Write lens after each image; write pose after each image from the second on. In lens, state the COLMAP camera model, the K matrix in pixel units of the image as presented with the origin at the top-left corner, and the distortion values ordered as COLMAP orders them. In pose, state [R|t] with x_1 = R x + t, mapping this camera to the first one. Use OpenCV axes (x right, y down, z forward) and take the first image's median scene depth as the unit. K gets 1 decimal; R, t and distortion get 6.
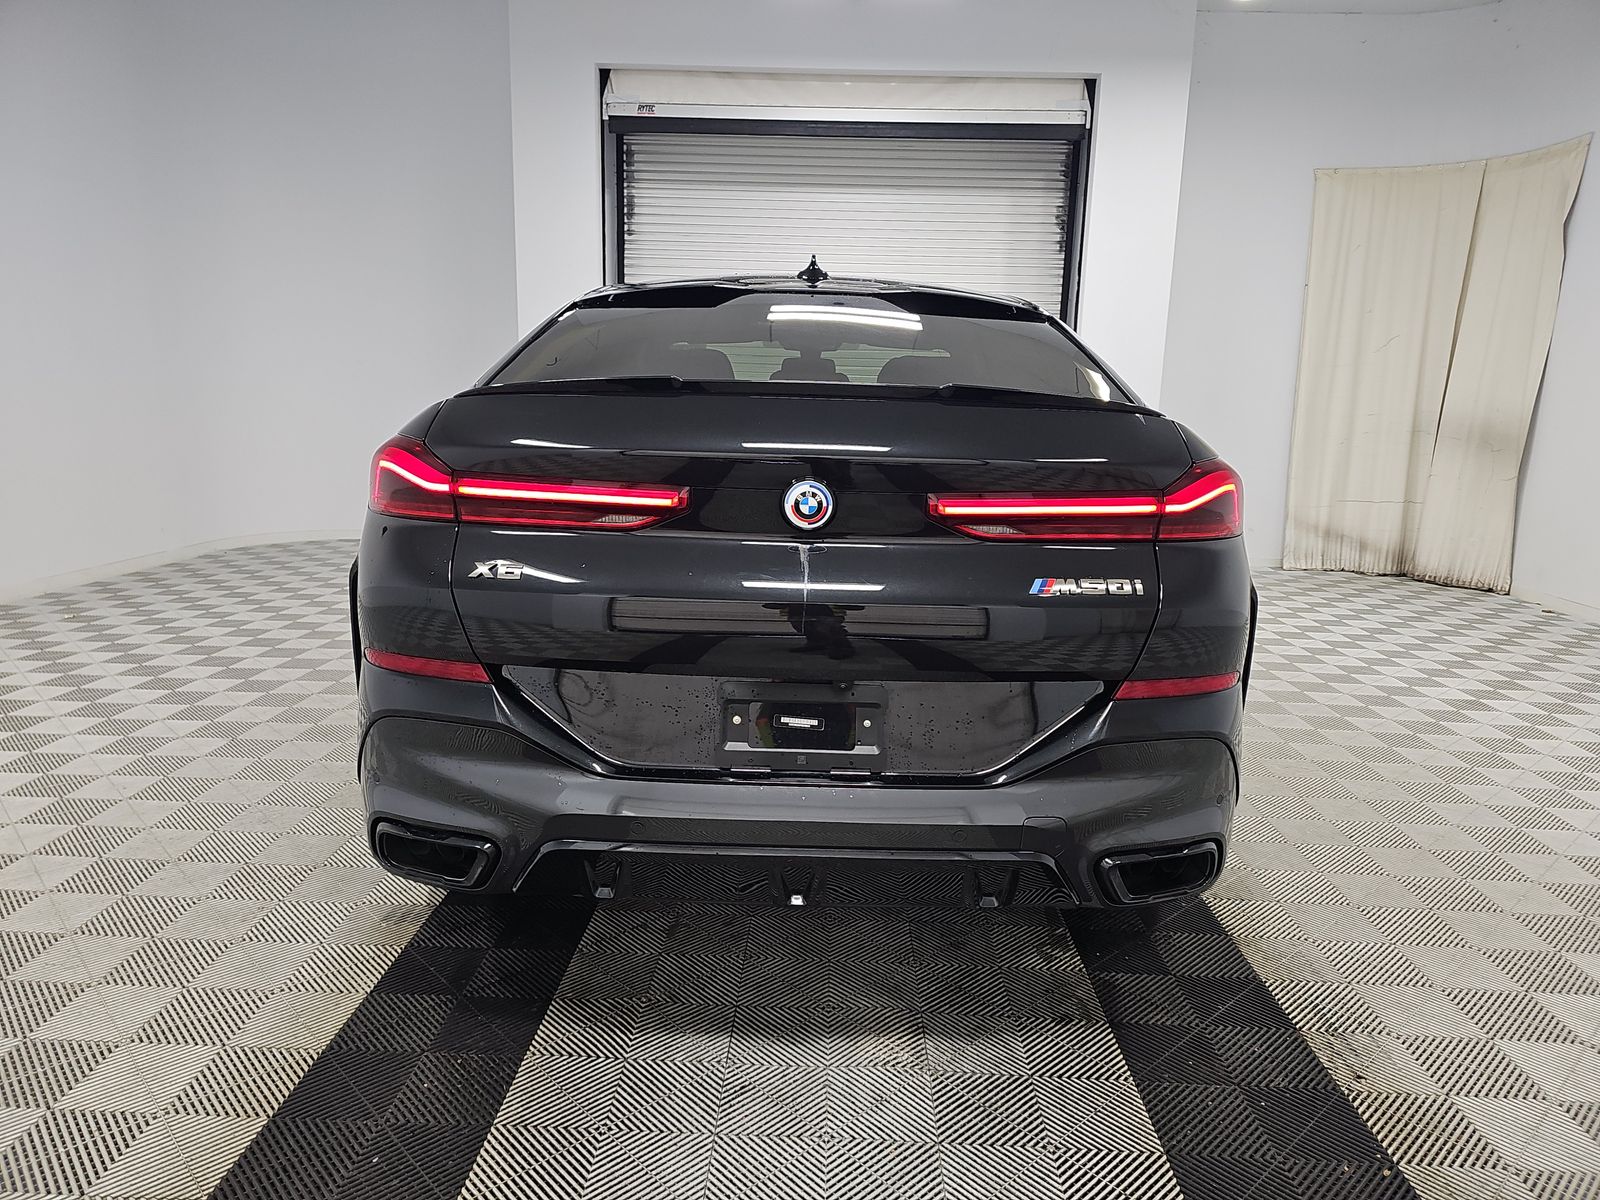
lens RADIAL K [[1055.3, 0, 800.0], [0, 1055.3, 600.0], [0, 0, 1]] dist [0.001632, 0.001766]
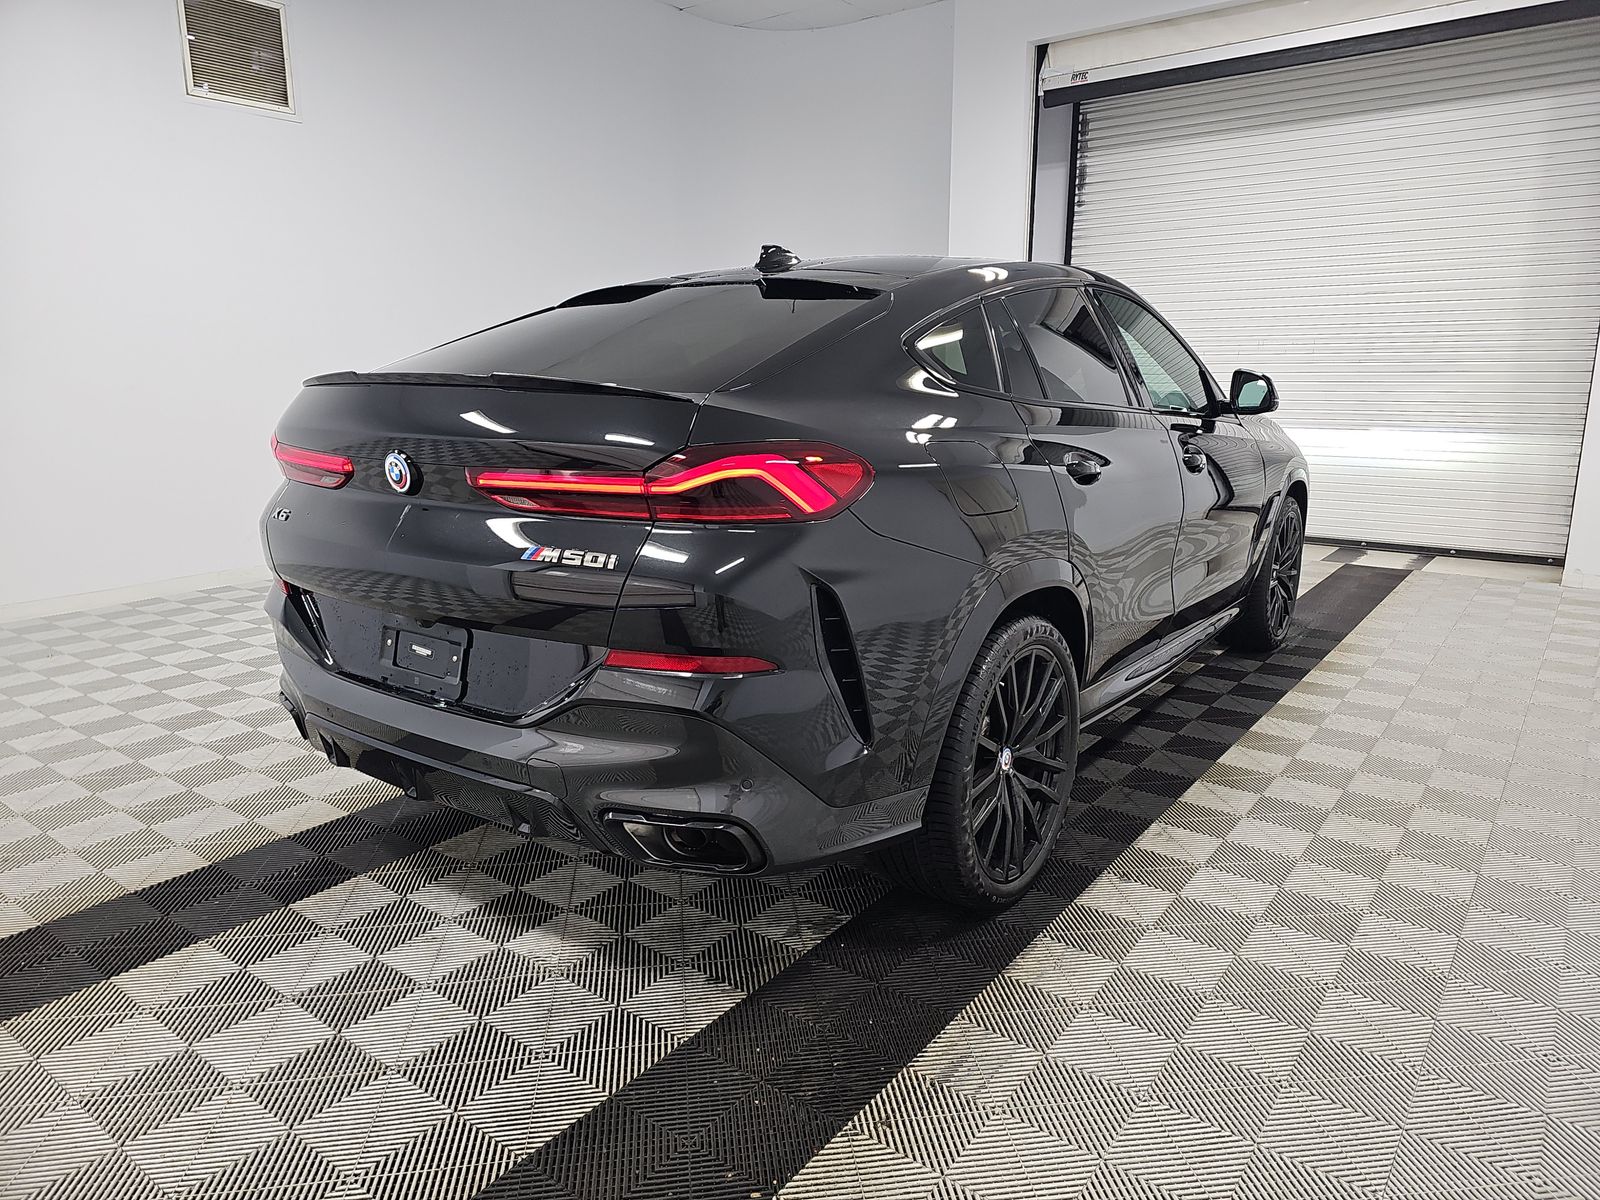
lens RADIAL K [[1085.0, 0, 793.7], [0, 1085.0, 562.1], [0, 0, 1]] dist [0.005073, 0.003767]
pose [[0.797466, 0.078455, -0.598242, 0.277551], [-0.087177, 0.996088, 0.014421, -0.010726], [0.597033, 0.040653, 0.801186, 0.056739]]
